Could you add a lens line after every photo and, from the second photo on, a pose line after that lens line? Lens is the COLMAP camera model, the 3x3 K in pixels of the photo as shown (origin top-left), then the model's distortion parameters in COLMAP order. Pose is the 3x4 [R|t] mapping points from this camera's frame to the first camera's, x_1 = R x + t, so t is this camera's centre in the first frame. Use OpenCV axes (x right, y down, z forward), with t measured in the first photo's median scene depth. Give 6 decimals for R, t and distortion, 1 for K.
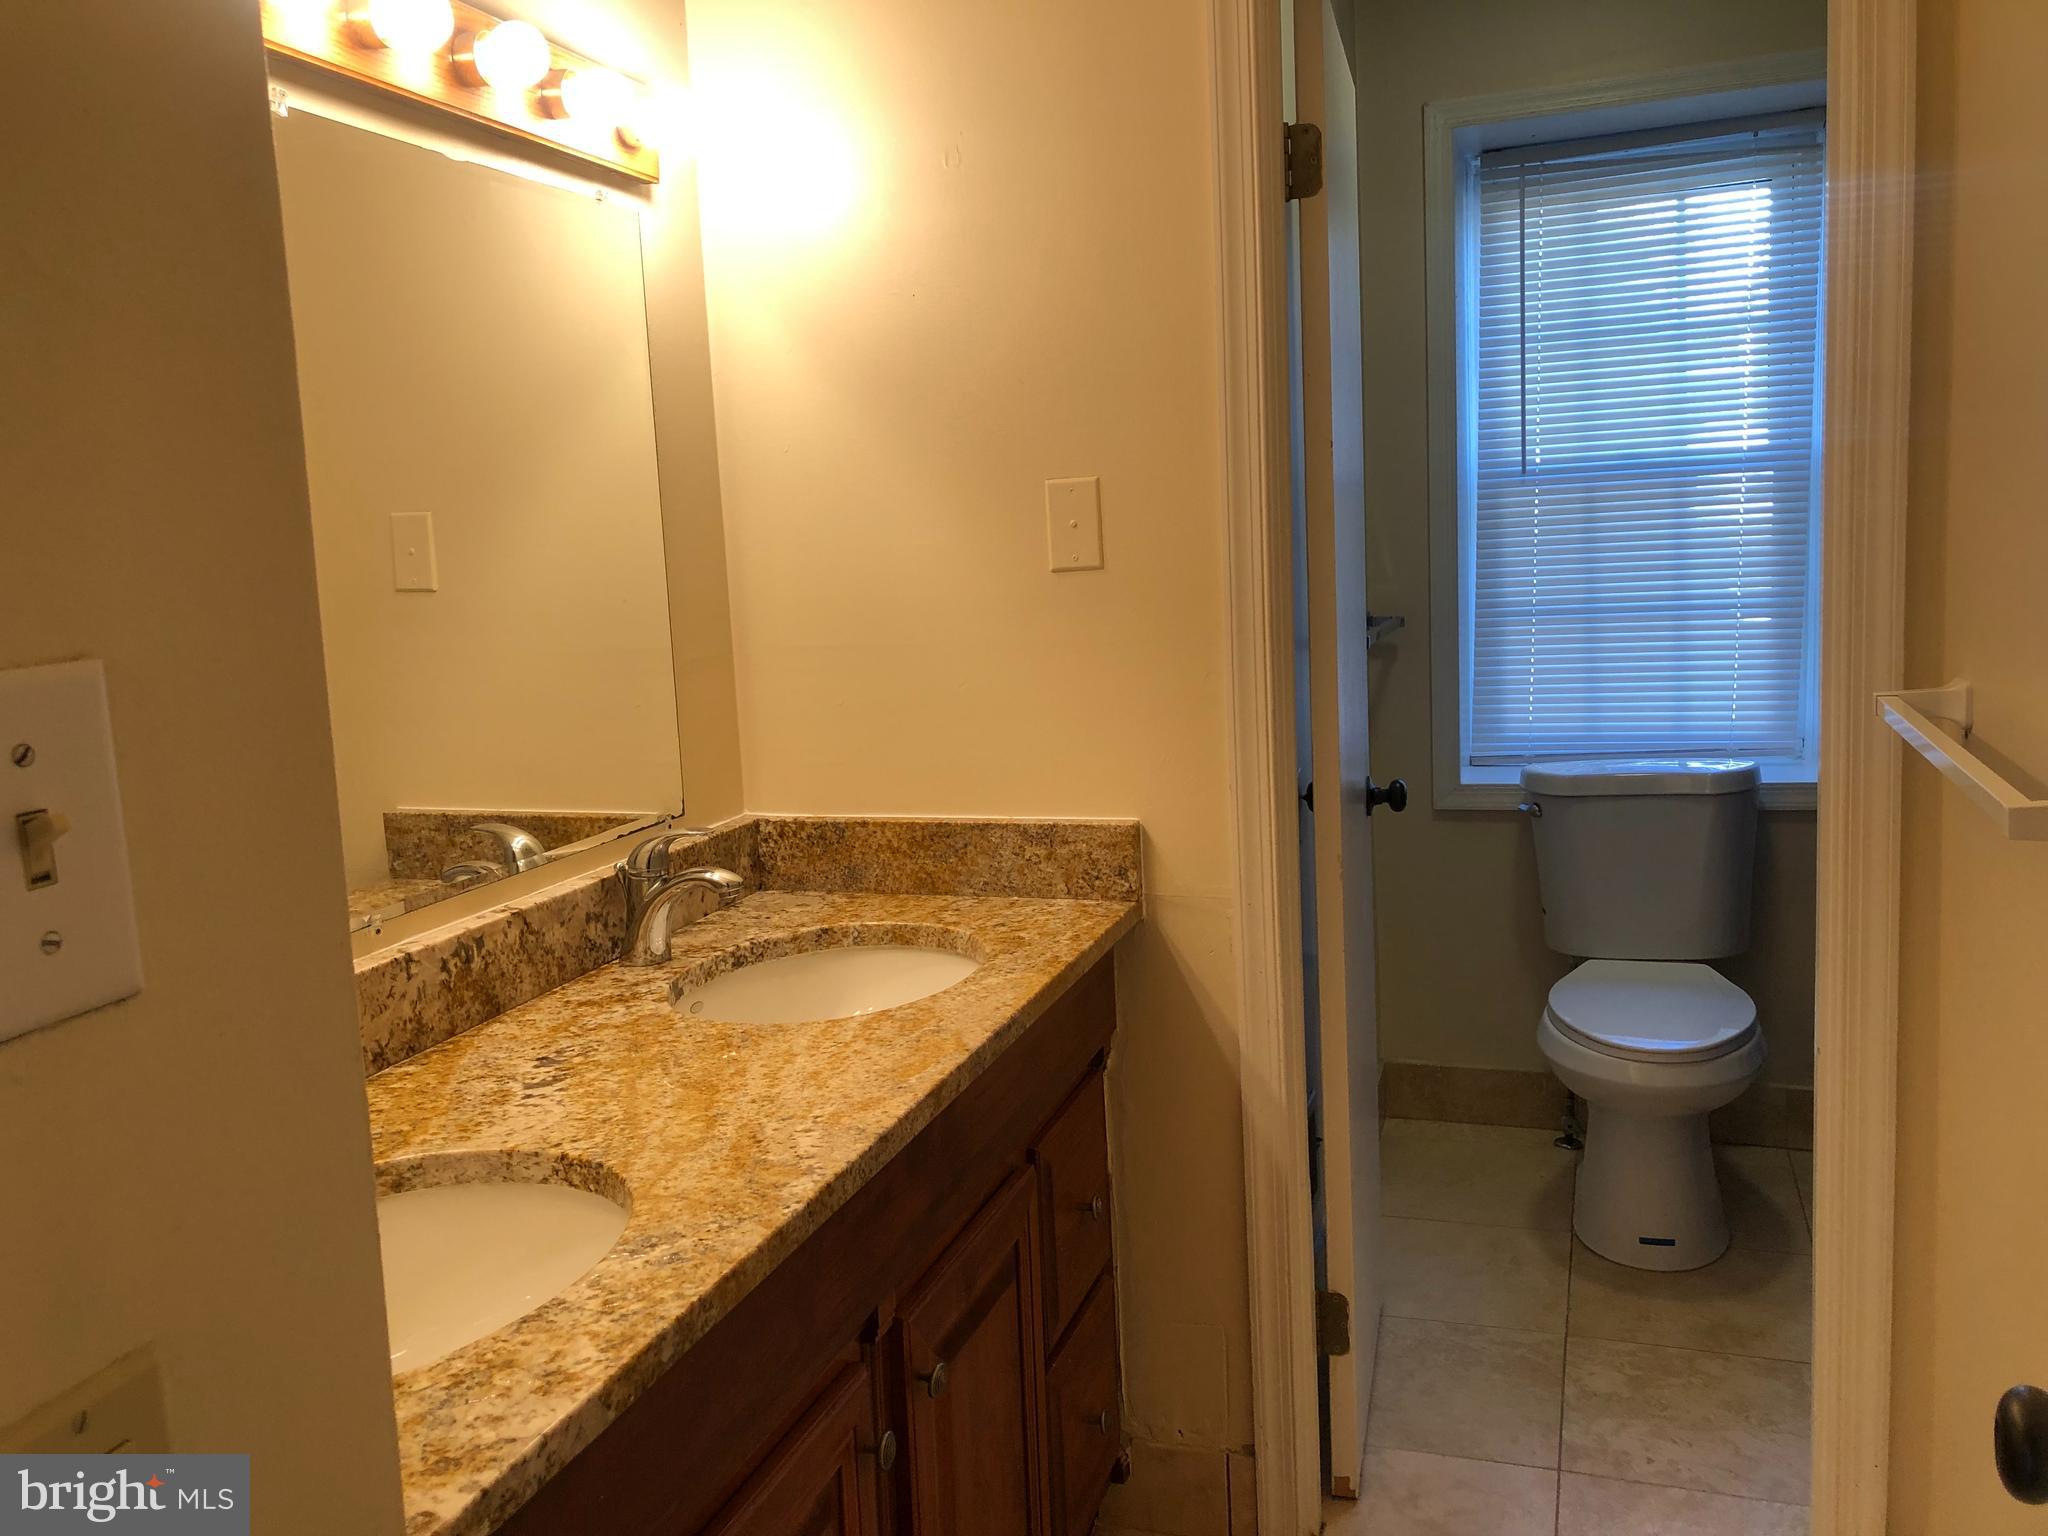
lens RADIAL K [[1704.0, 0, 1026.9], [0, 1704.0, 760.8], [0, 0, 1]] dist [0.043802, -0.029564]
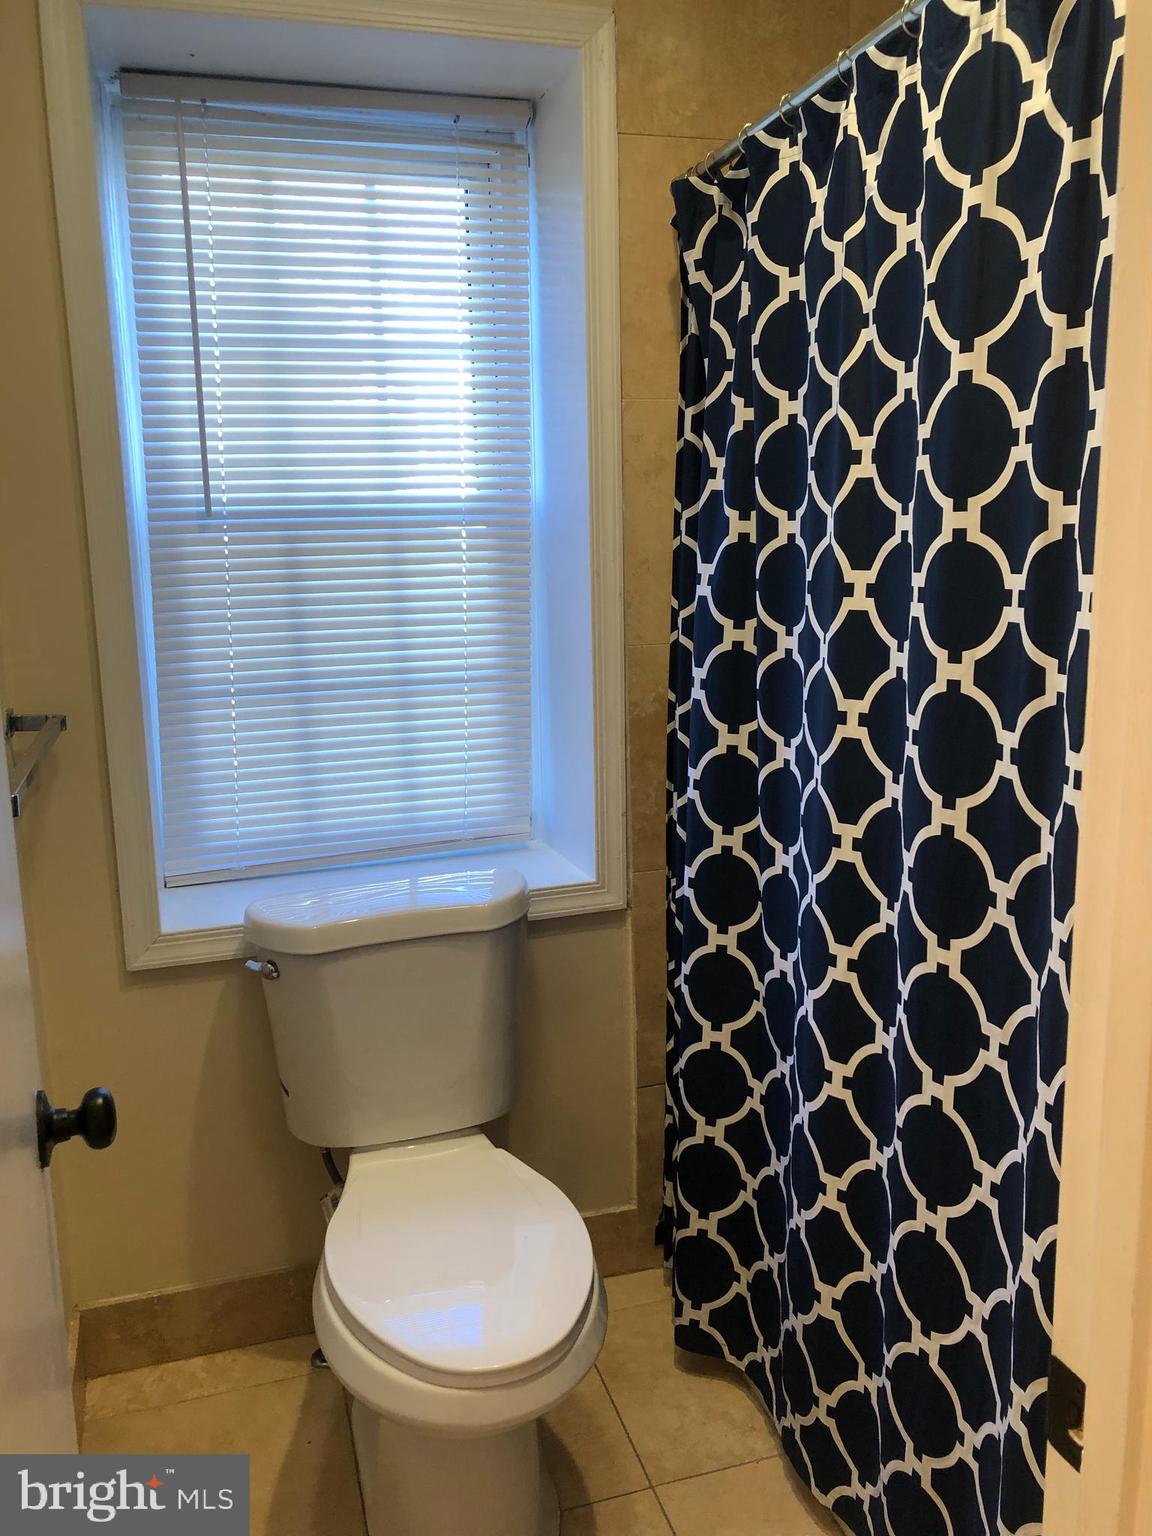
lens RADIAL K [[1278.0, 0, 580.9], [0, 1278.0, 756.8], [0, 0, 1]] dist [0.043802, -0.029564]
pose [[0.815609, -0.071990, 0.574107, 0.086472], [0.059506, 0.997405, 0.040532, -0.073322], [-0.575535, 0.001104, 0.817777, 0.431899]]
